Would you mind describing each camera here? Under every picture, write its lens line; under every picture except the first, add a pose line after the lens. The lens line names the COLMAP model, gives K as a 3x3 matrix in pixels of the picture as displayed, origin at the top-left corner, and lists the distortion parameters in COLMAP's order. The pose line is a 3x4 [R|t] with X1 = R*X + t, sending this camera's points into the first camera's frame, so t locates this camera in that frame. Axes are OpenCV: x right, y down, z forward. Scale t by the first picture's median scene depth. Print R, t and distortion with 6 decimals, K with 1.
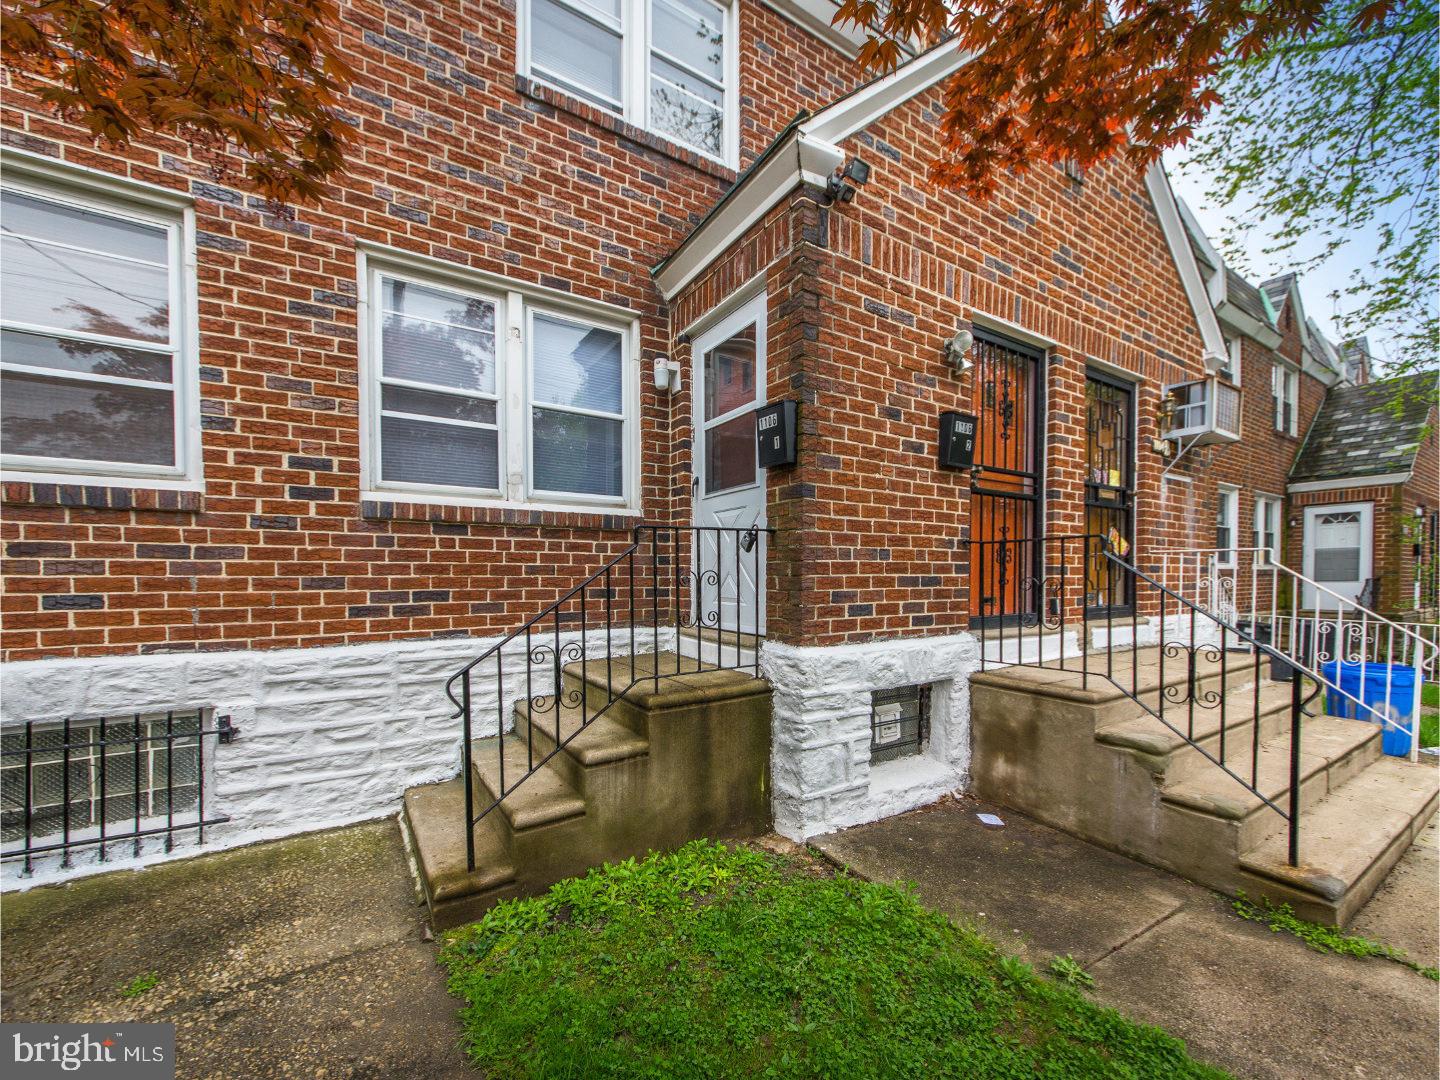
lens RADIAL K [[578.5, 0, 719.7], [0, 578.5, 557.3], [0, 0, 1]] dist [0.001635, -0.006426]
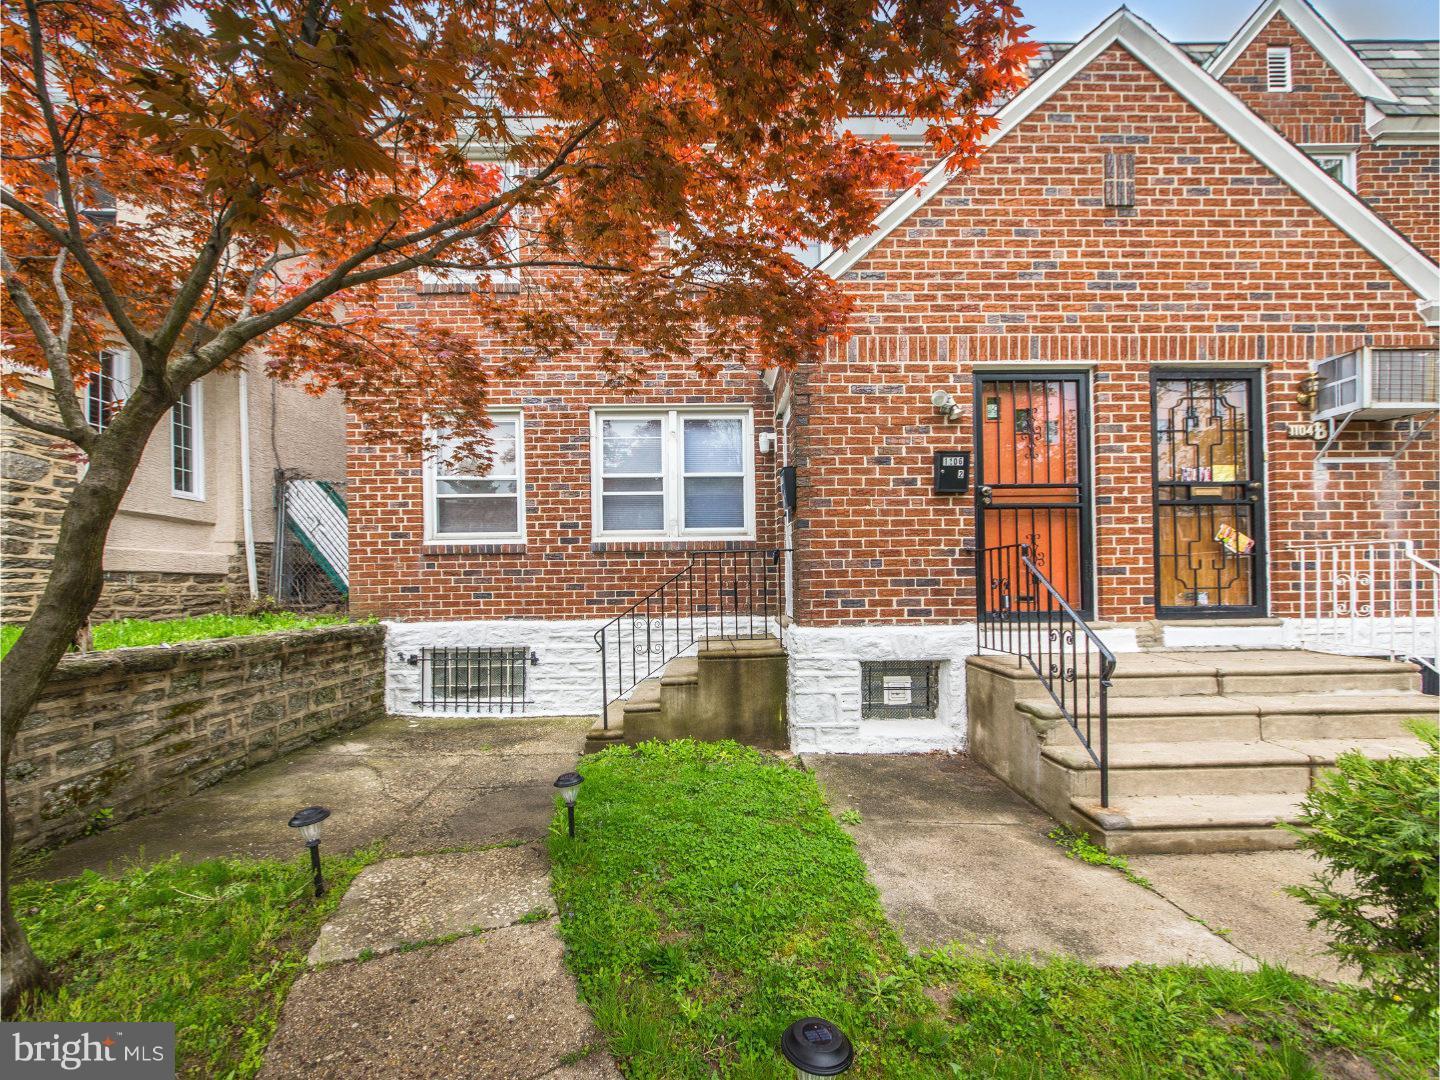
lens RADIAL K [[571.1, 0, 720.5], [0, 571.1, 524.7], [0, 0, 1]] dist [-0.000805, -0.000509]
pose [[0.858427, -0.062519, -0.509111, 0.658110], [0.028838, 0.996857, -0.073790, -0.006694], [0.512124, 0.048662, 0.857532, -0.362390]]
